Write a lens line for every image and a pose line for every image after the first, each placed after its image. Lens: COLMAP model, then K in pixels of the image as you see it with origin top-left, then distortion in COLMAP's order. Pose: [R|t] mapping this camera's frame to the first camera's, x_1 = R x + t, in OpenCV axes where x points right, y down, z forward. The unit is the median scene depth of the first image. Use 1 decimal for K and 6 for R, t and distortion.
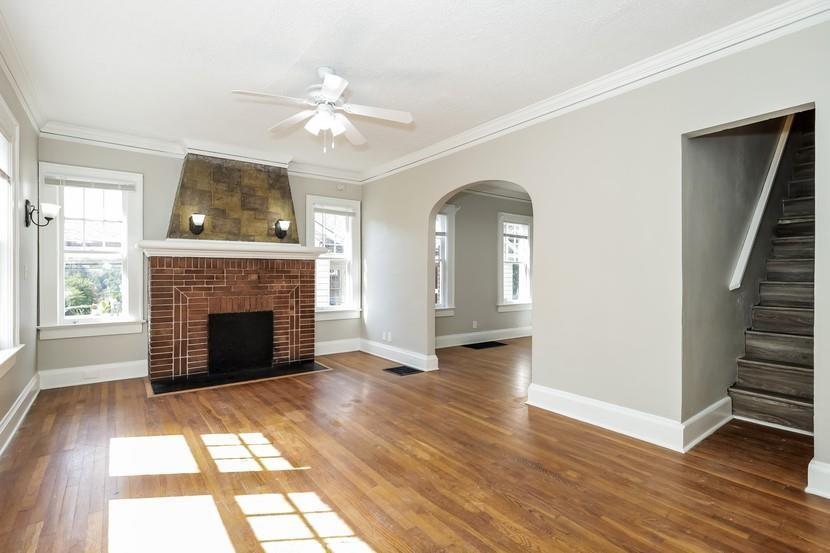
lens RADIAL K [[399.7, 0, 415.0], [0, 399.7, 276.5], [0, 0, 1]] dist [0.001416, 0.000082]
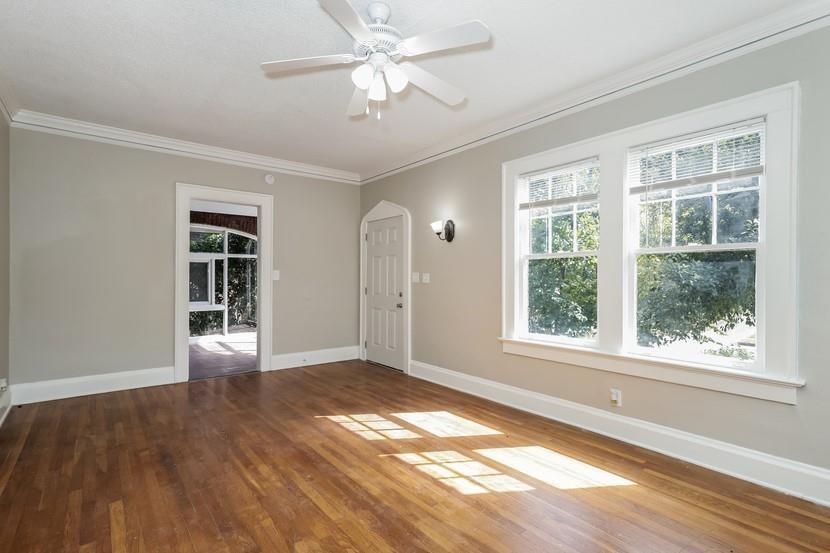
lens RADIAL K [[409.3, 0, 415.0], [0, 409.3, 276.5], [0, 0, 1]] dist [-0.000031, -0.000046]
pose [[-0.999693, -0.007100, -0.023753, -0.332011], [-0.007098, 0.999975, -0.000175, -0.013109], [0.023754, -0.000007, -0.999718, 2.116872]]
